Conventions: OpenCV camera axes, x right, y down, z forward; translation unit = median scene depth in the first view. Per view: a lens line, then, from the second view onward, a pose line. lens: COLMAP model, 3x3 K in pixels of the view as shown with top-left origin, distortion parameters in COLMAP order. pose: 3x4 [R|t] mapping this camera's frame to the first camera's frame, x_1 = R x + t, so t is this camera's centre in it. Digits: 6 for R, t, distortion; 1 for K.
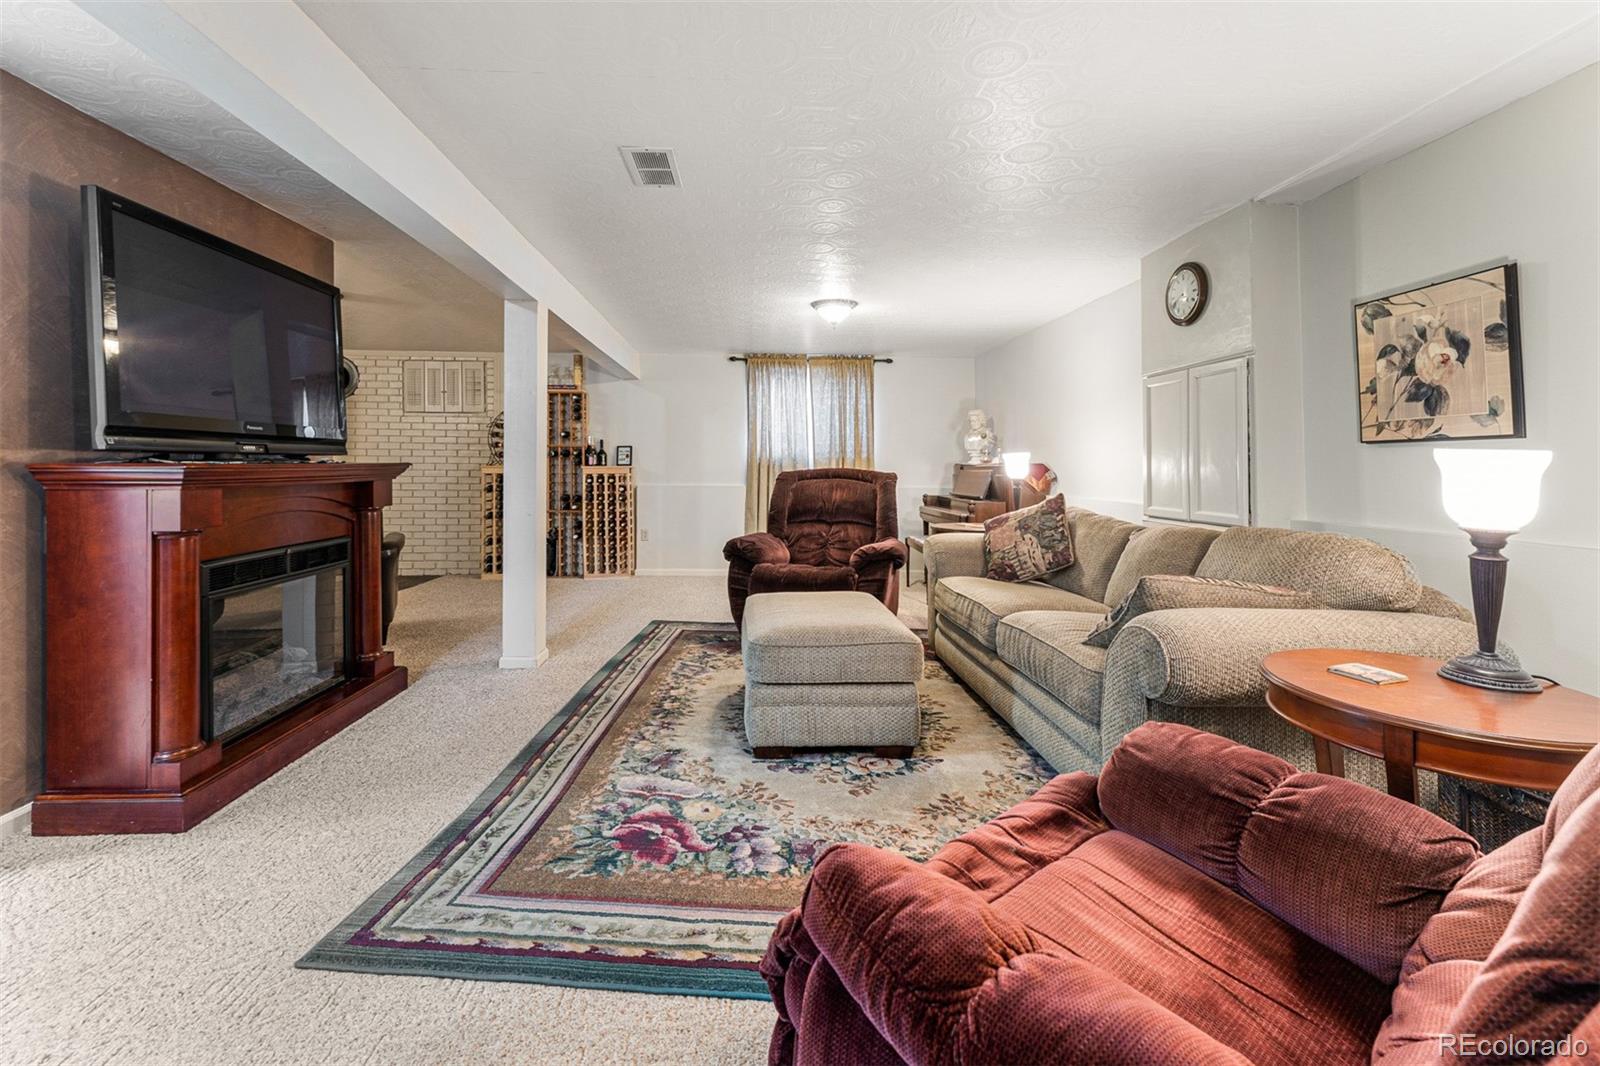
lens RADIAL K [[653.4, 0, 793.4], [0, 653.4, 471.7], [0, 0, 1]] dist [0.001209, -0.000281]
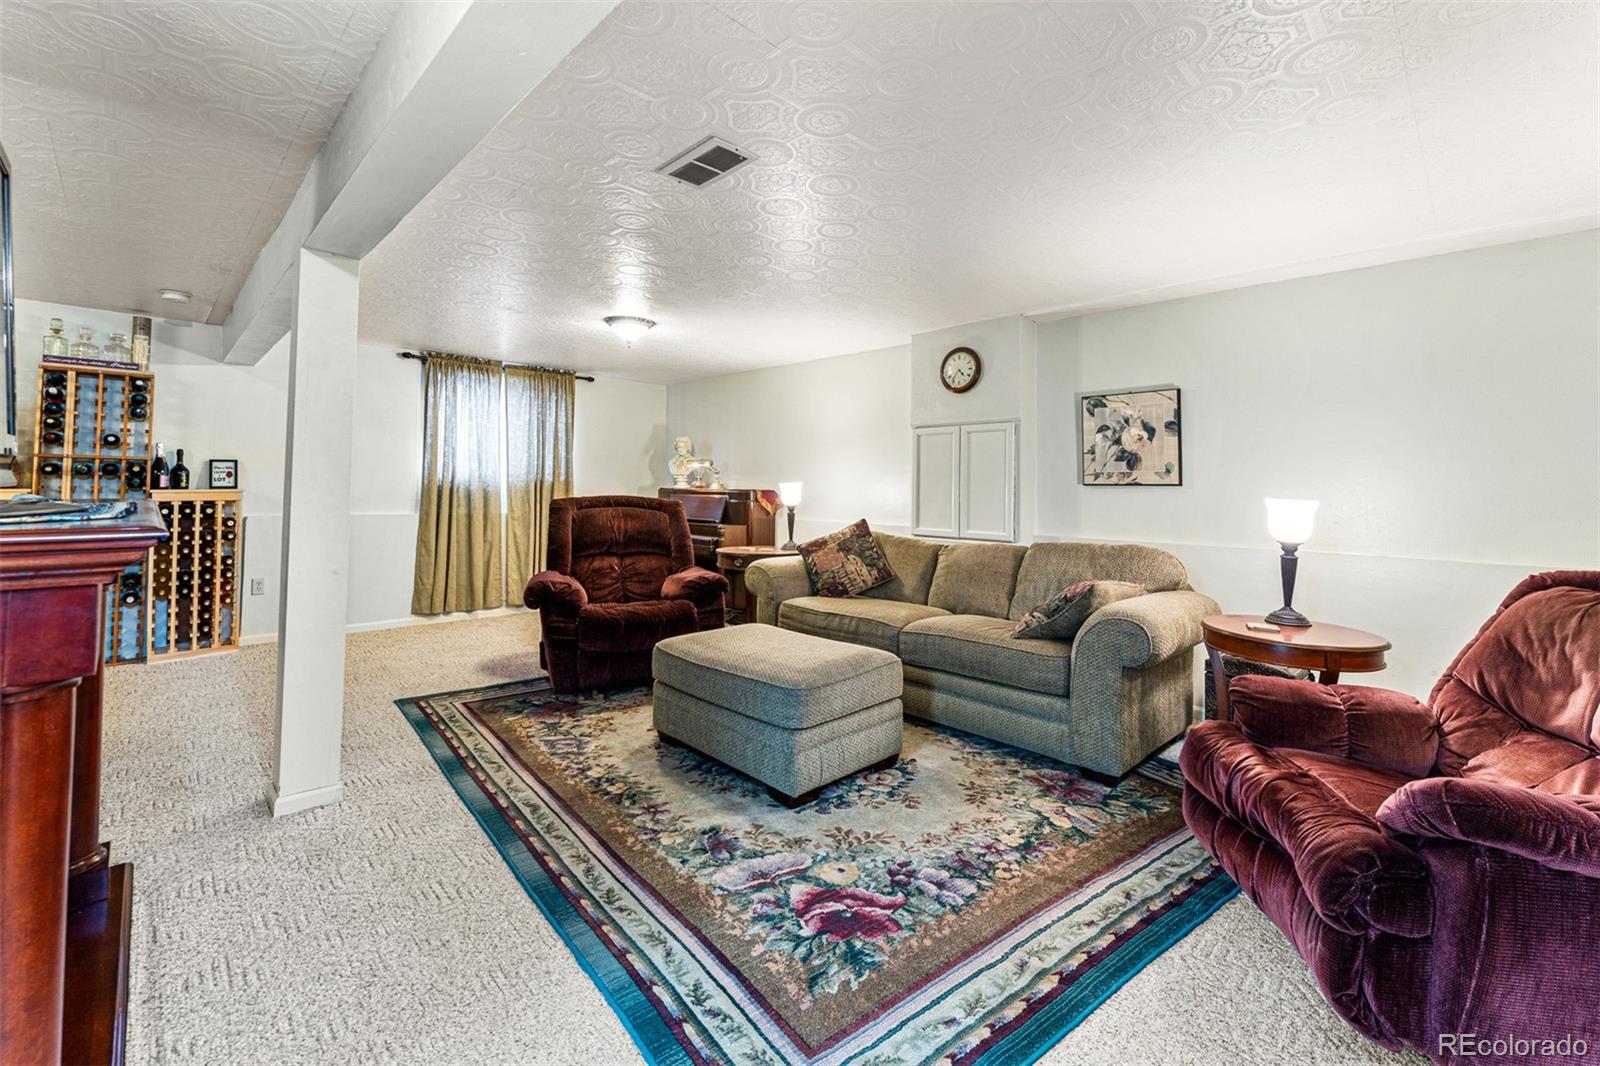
lens RADIAL K [[653.4, 0, 764.4], [0, 653.4, 477.0], [0, 0, 1]] dist [0.001209, -0.000281]
pose [[0.765428, 0.013502, 0.643379, -0.734415], [-0.004157, 0.999863, -0.016038, -0.034996], [-0.643508, 0.009602, 0.765379, 0.294171]]
